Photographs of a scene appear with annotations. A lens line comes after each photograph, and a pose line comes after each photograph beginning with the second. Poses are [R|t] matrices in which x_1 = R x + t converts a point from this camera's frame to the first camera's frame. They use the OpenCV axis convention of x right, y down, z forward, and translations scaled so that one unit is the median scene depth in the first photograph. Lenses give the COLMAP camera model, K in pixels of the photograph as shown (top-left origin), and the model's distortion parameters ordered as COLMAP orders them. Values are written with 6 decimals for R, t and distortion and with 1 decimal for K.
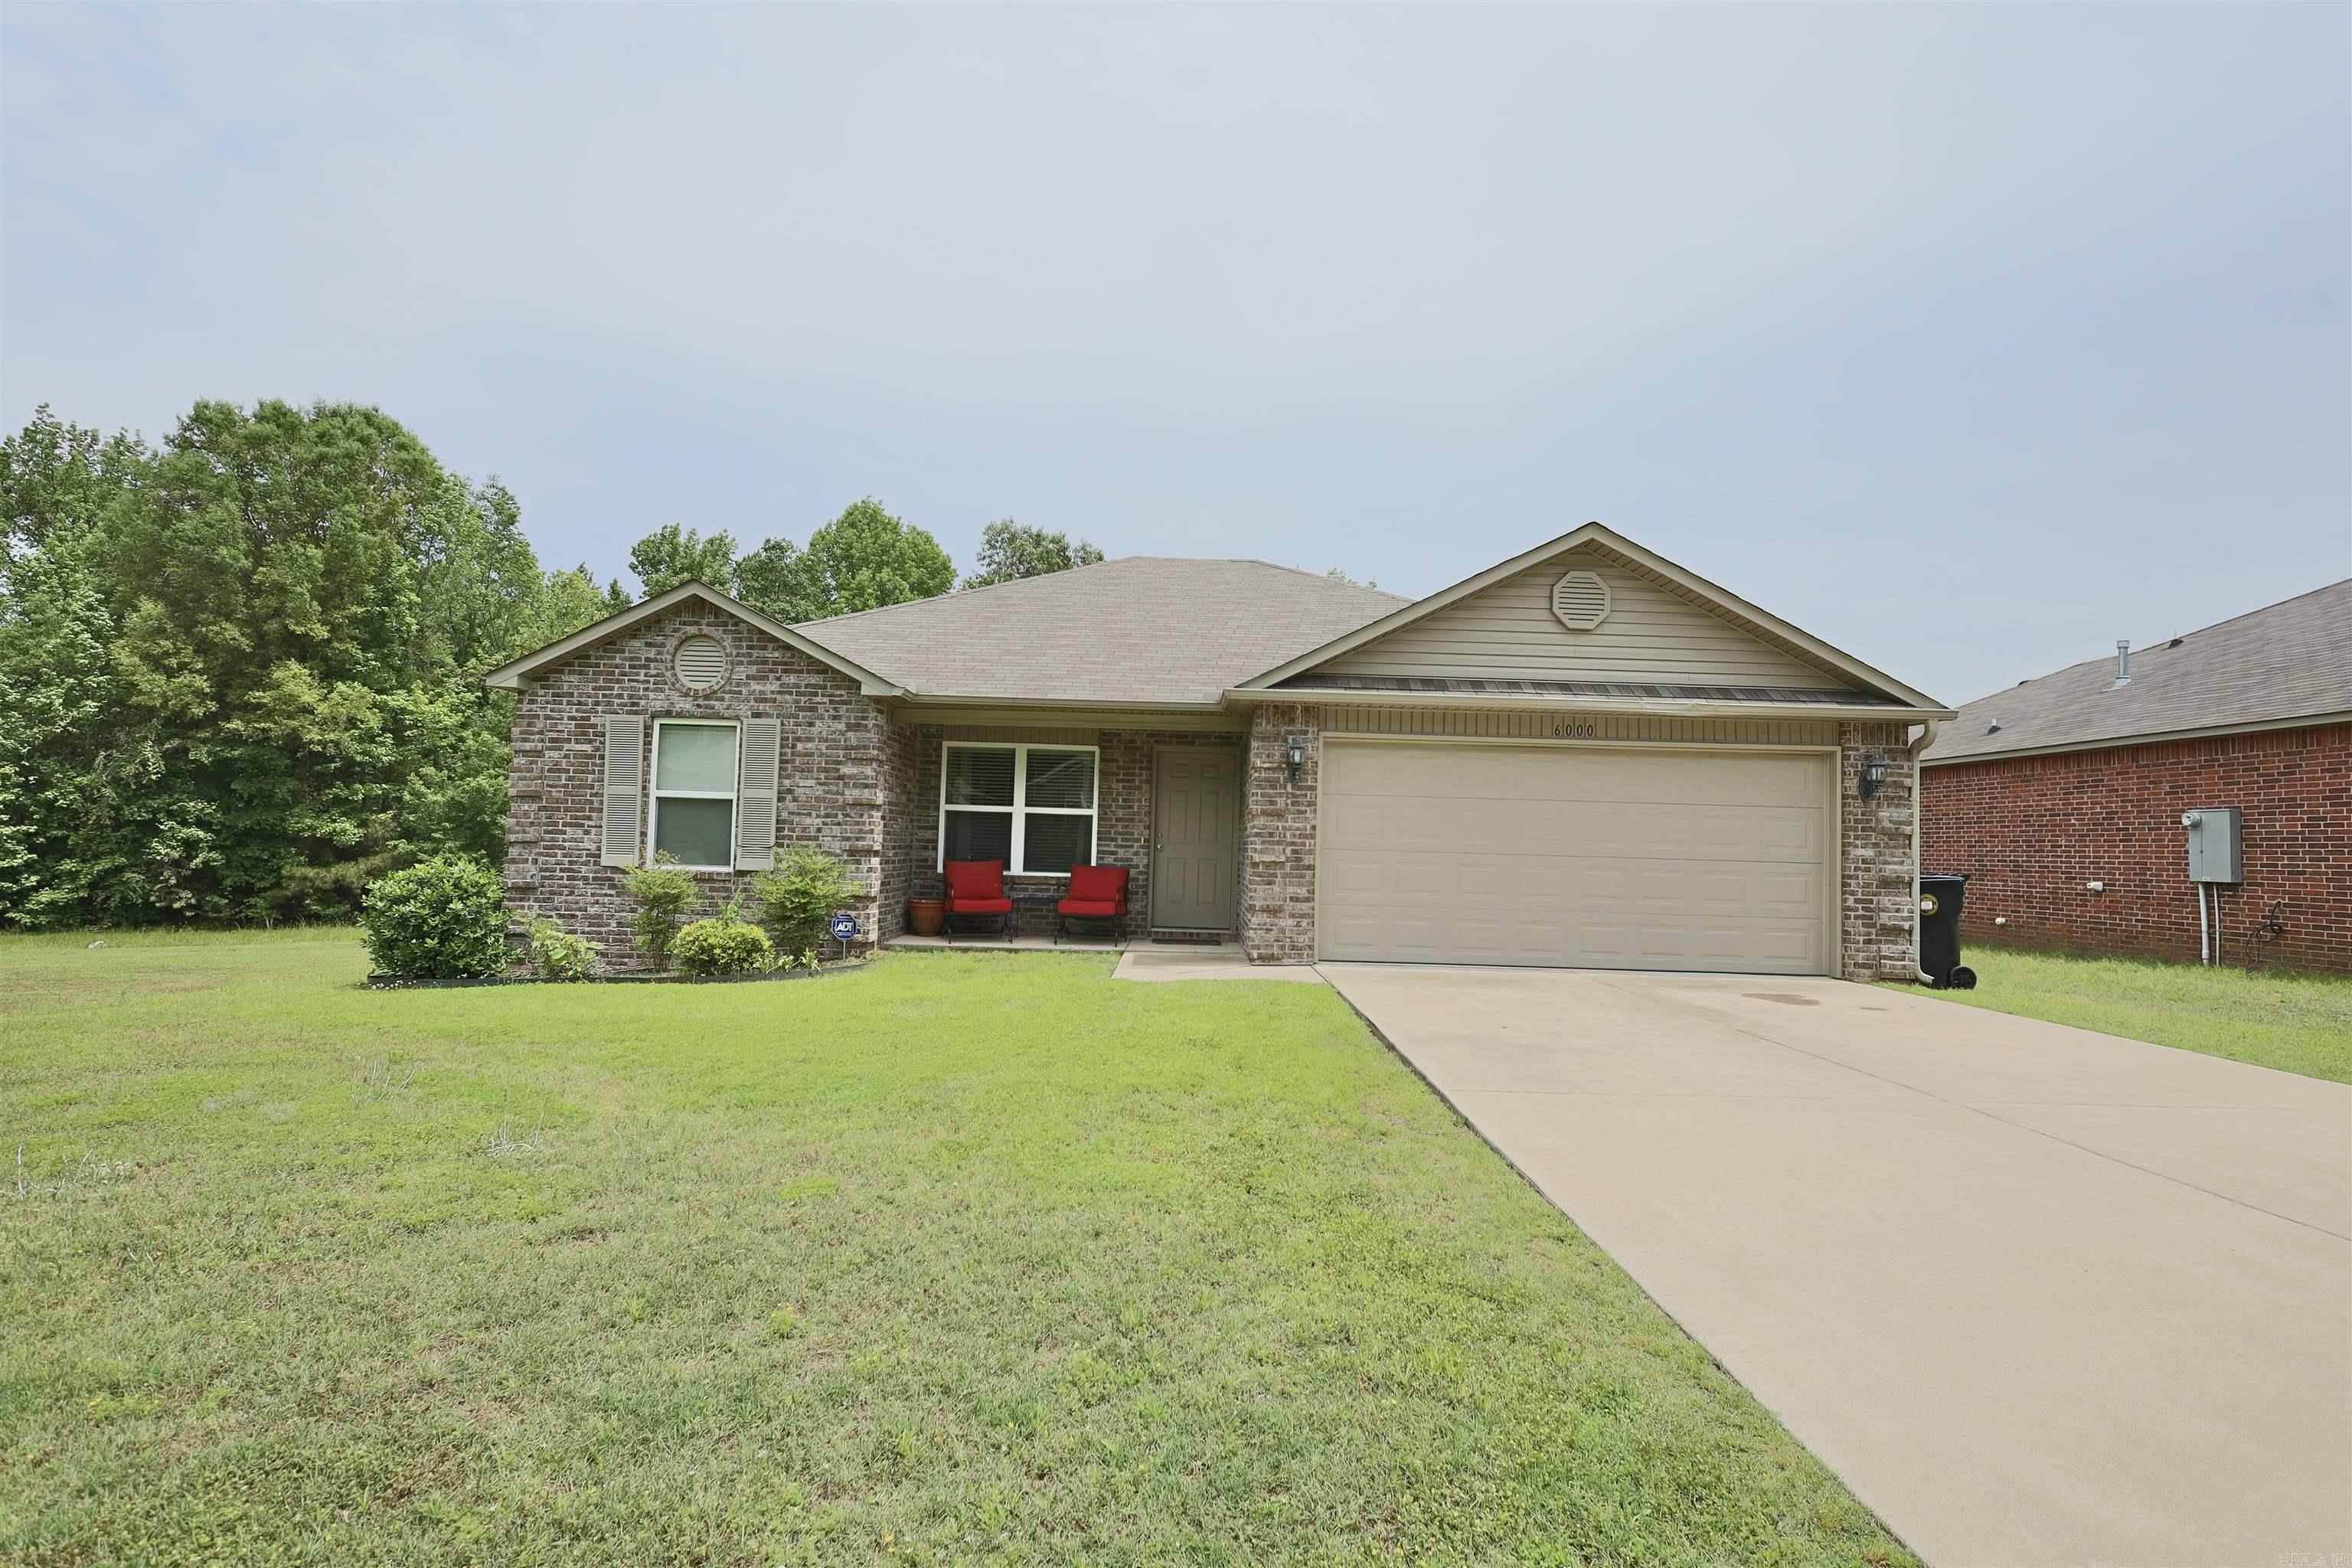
lens RADIAL K [[1148.8, 0, 1167.9], [0, 1148.8, 790.1], [0, 0, 1]] dist [-0.000603, -0.000086]
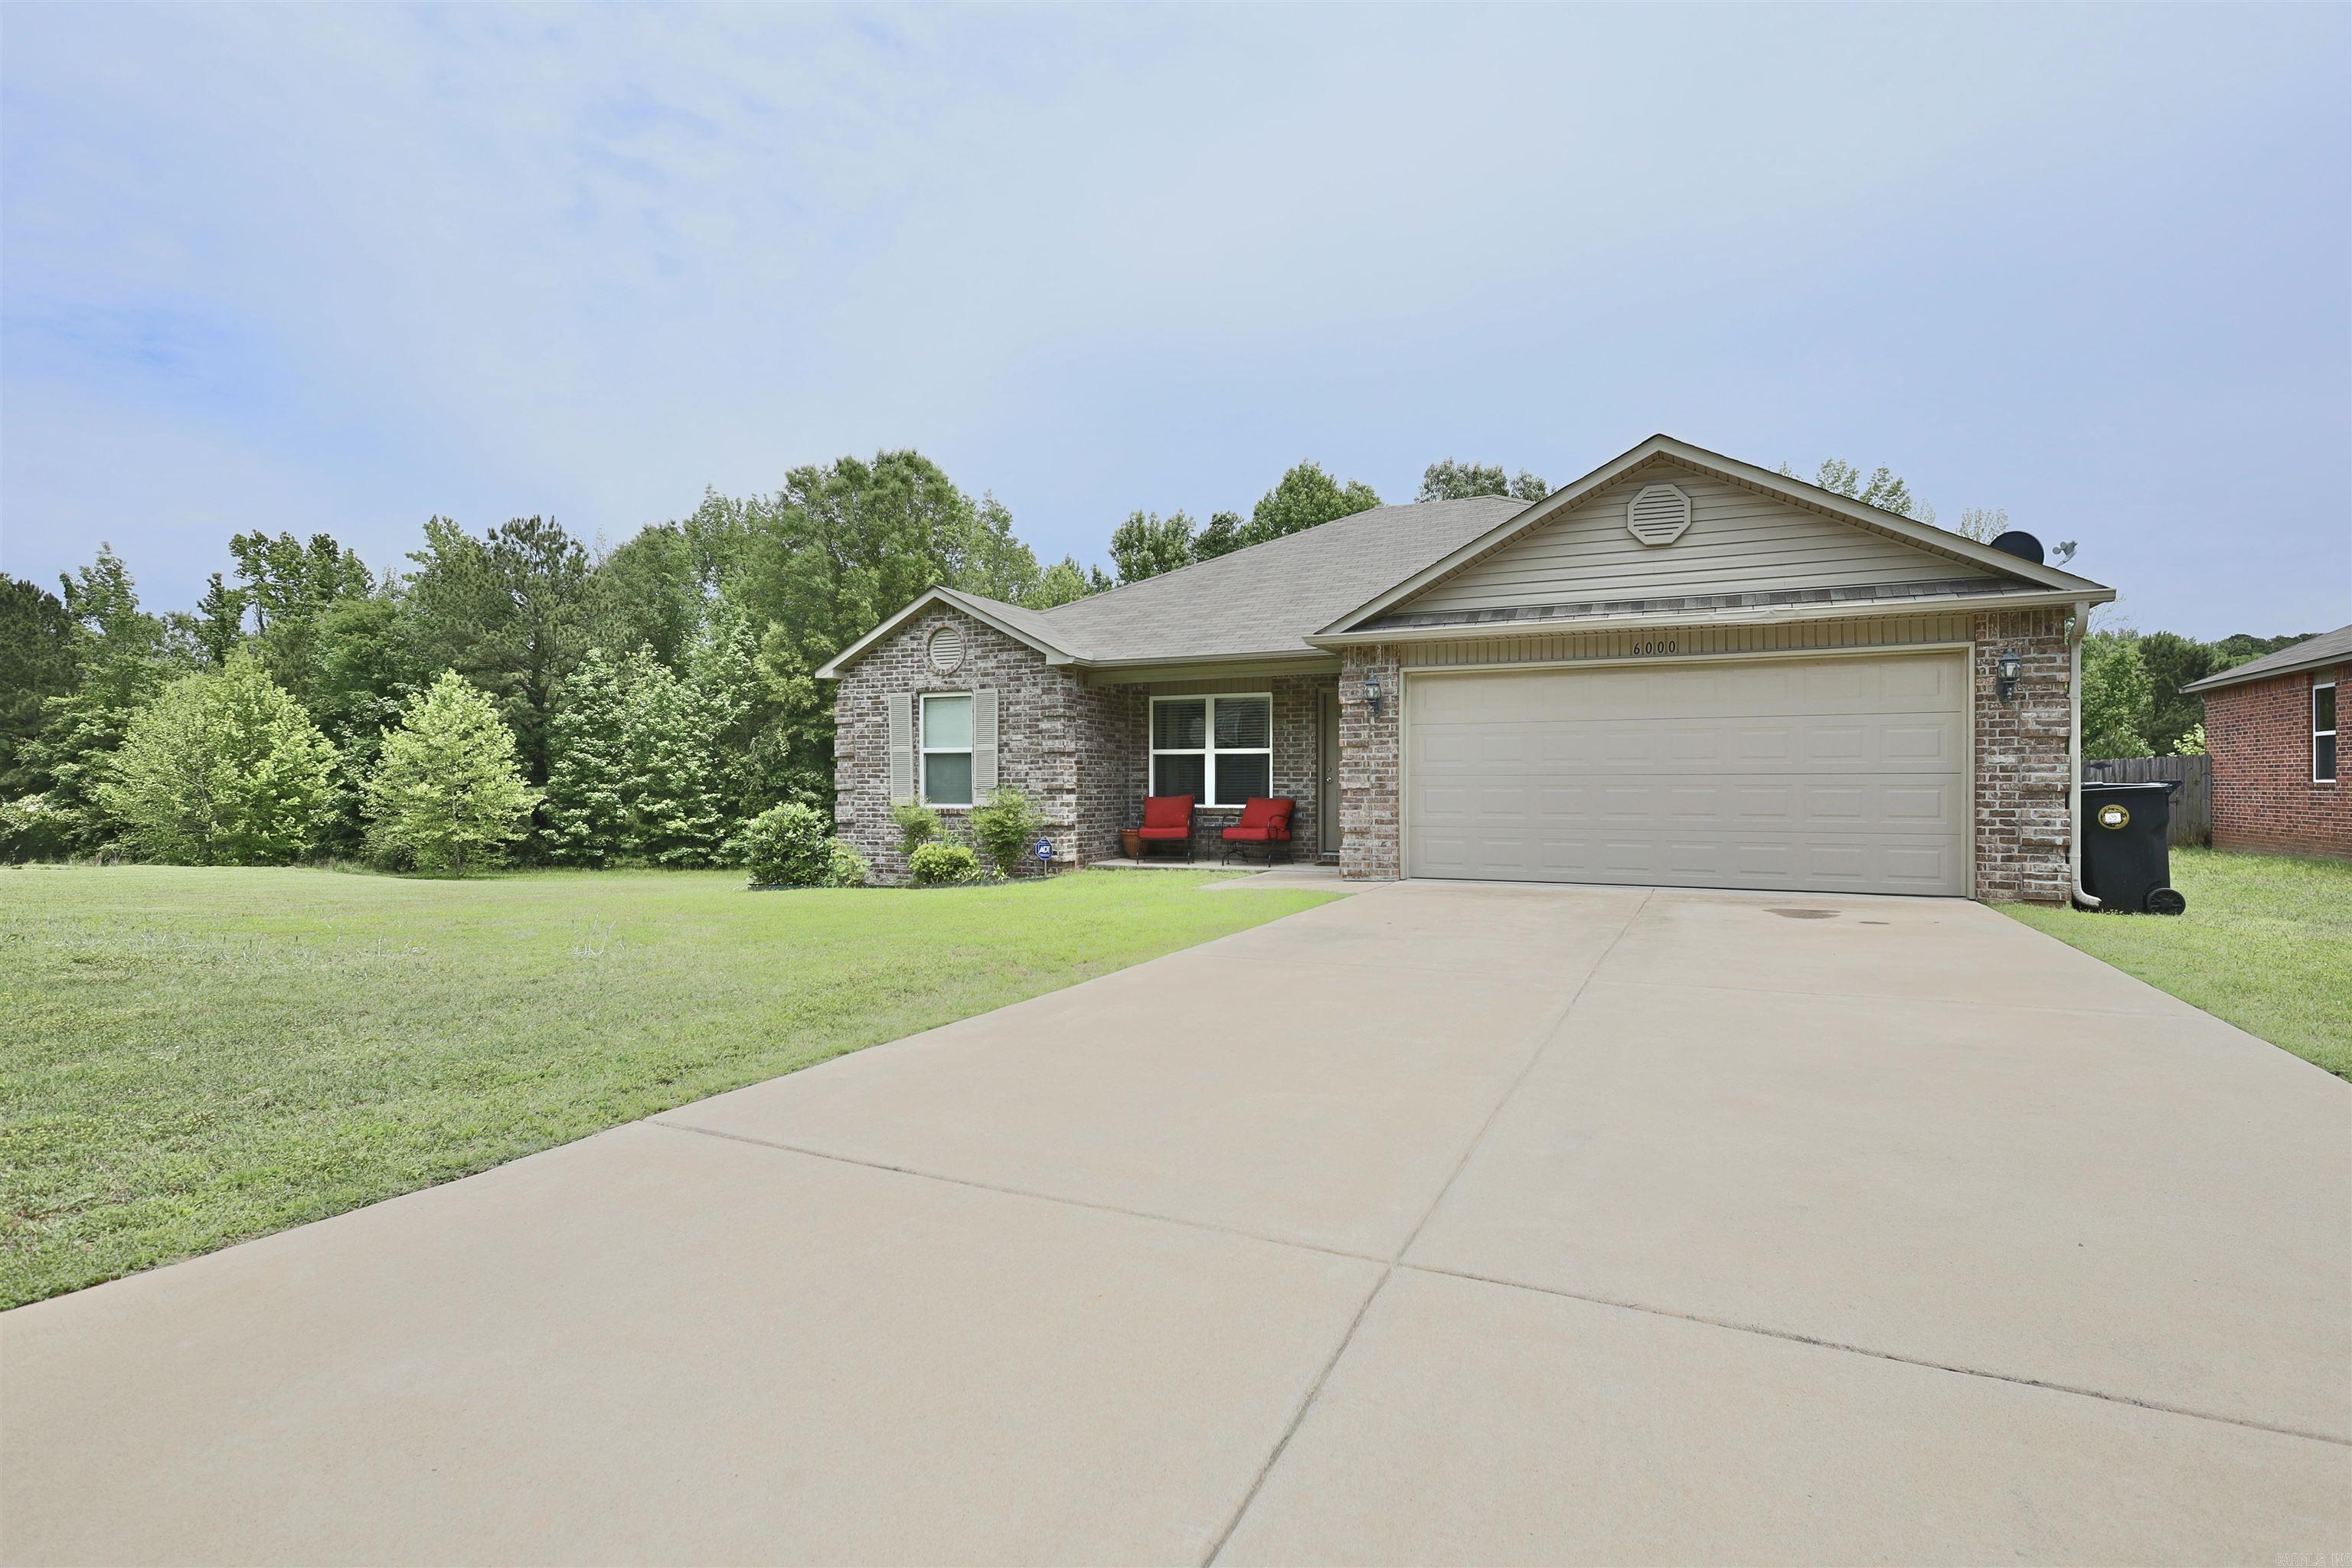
lens RADIAL K [[1148.8, 0, 1170.3], [0, 1148.8, 780.4], [0, 0, 1]] dist [-0.000603, -0.000086]
pose [[0.901867, -0.031229, -0.430883, 0.383448], [0.047364, 0.998519, 0.026768, 0.015379], [0.429409, -0.044550, 0.902011, -0.075000]]
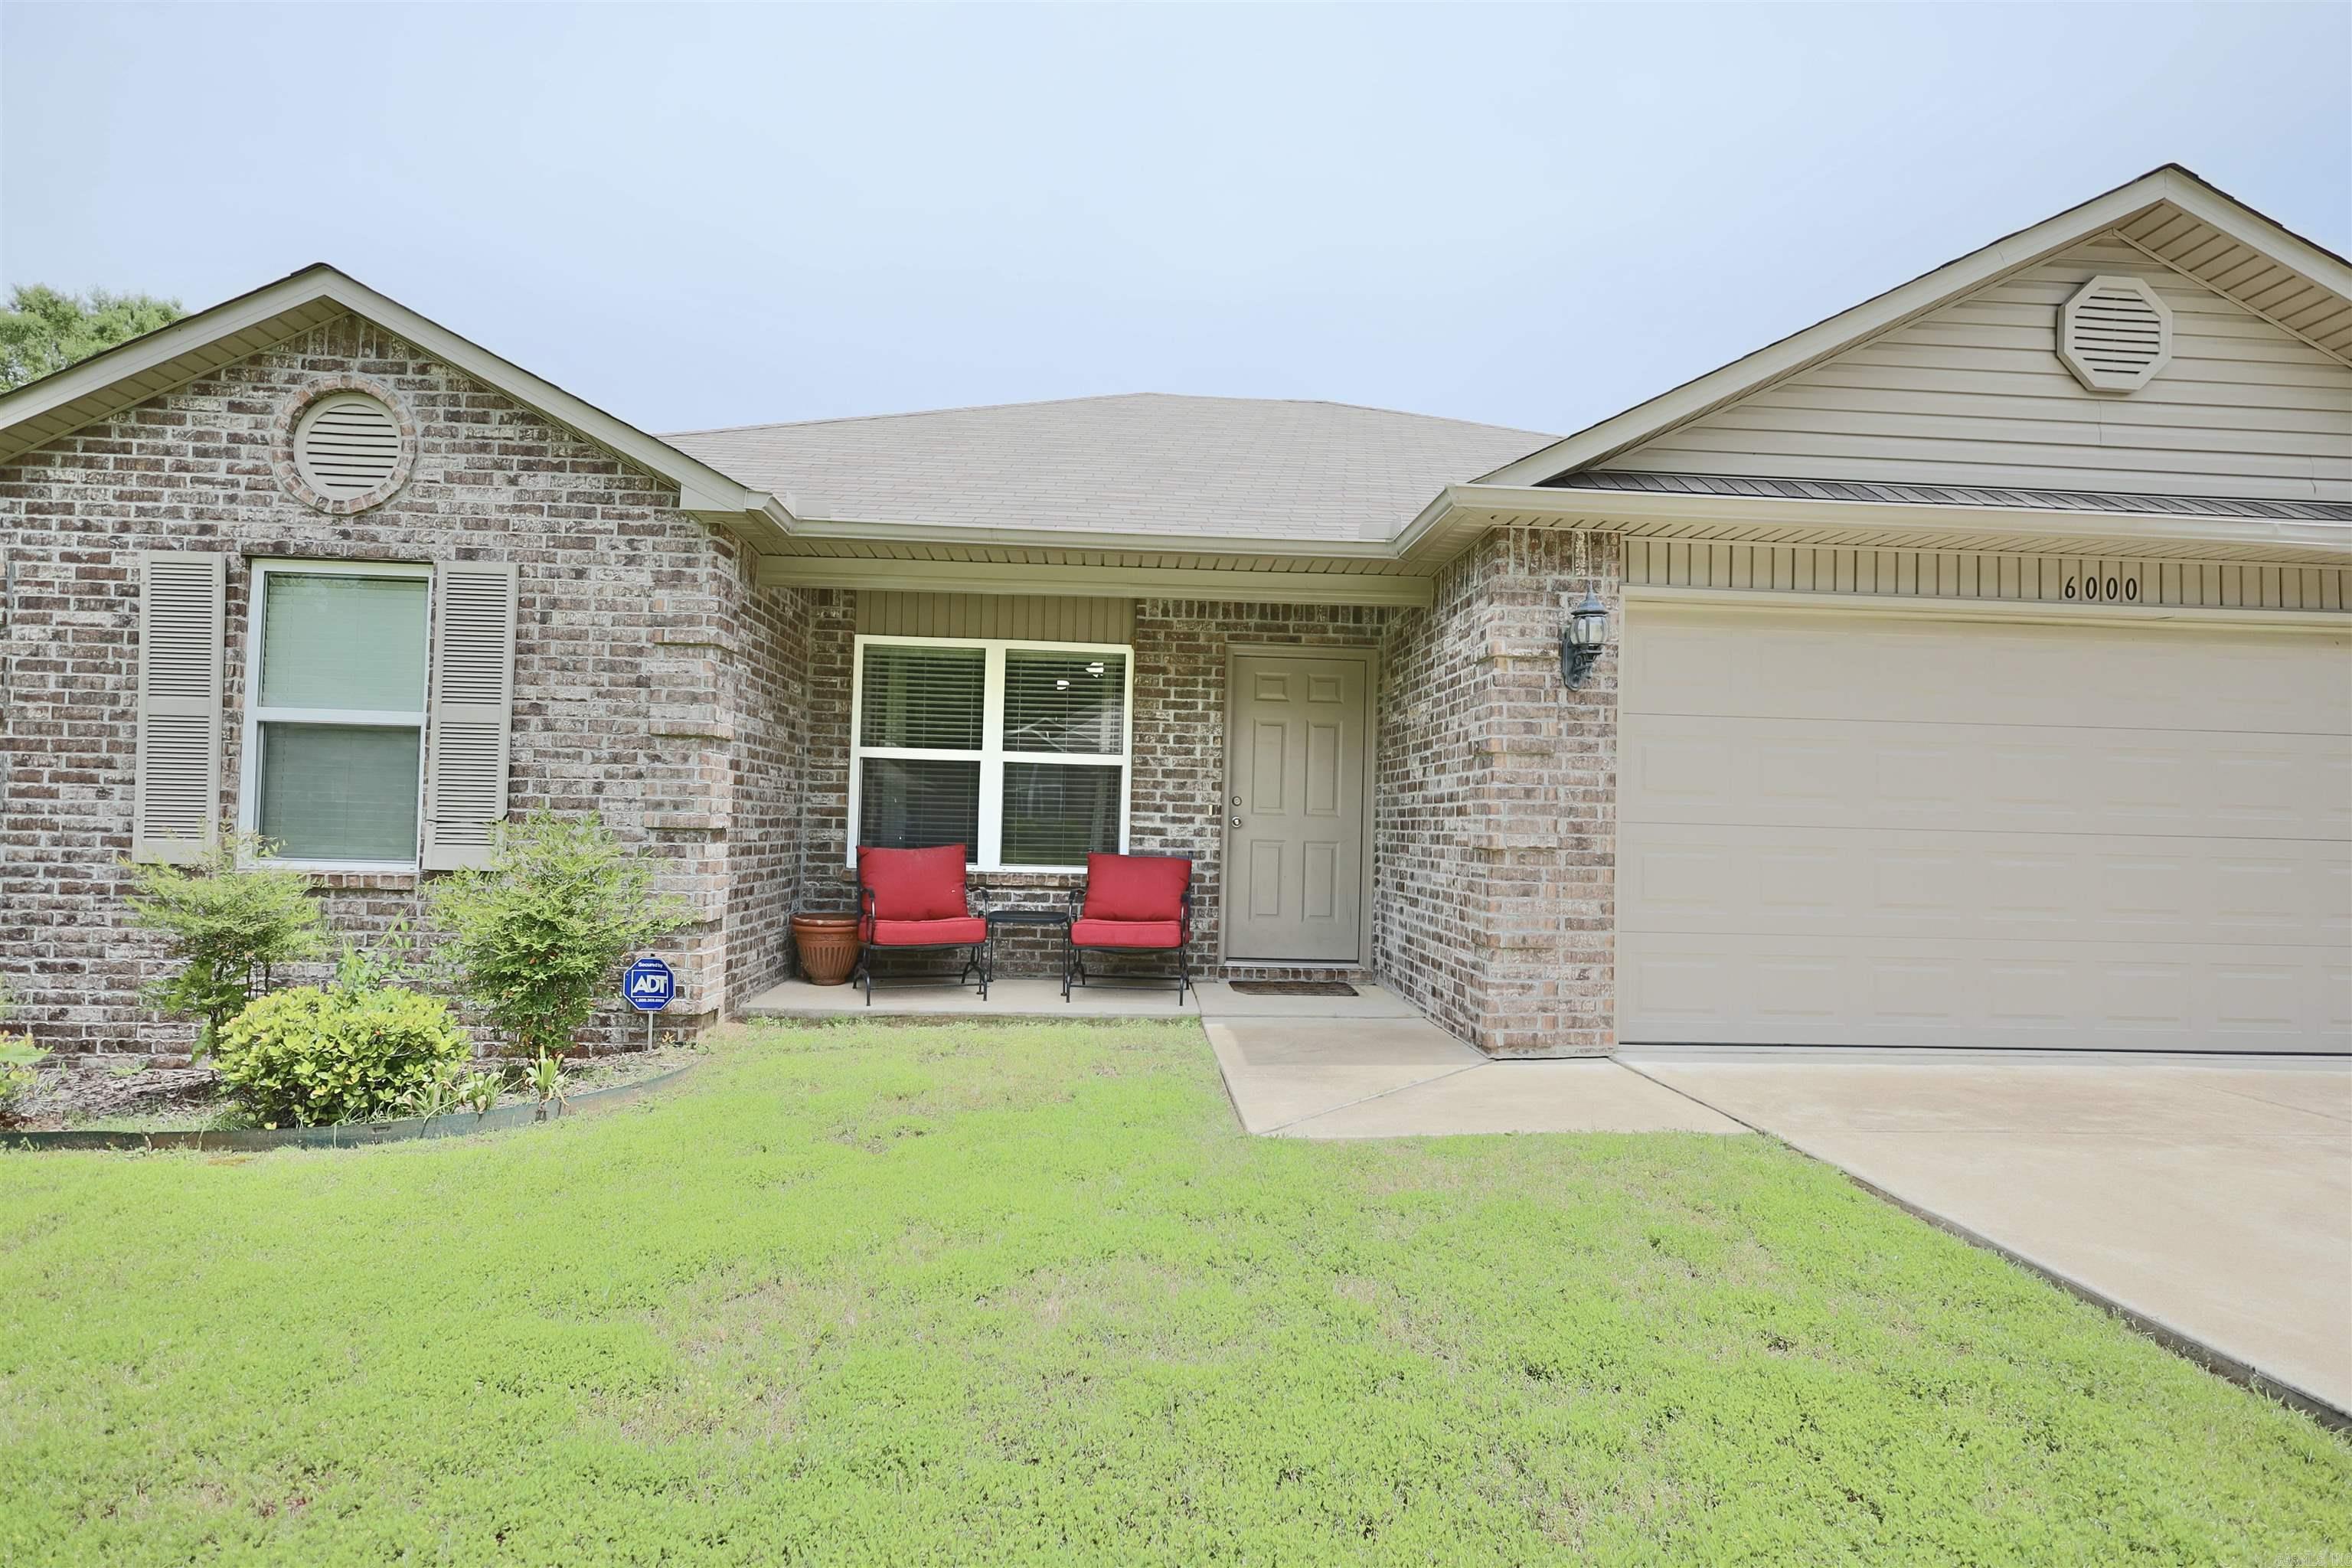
lens RADIAL K [[1148.8, 0, 1165.8], [0, 1148.8, 785.3], [0, 0, 1]] dist [-0.000603, -0.000086]
pose [[0.998222, -0.002074, 0.059562, -0.089309], [0.001141, 0.999876, 0.015693, 0.026087], [-0.059587, -0.015597, 0.998101, 0.491607]]
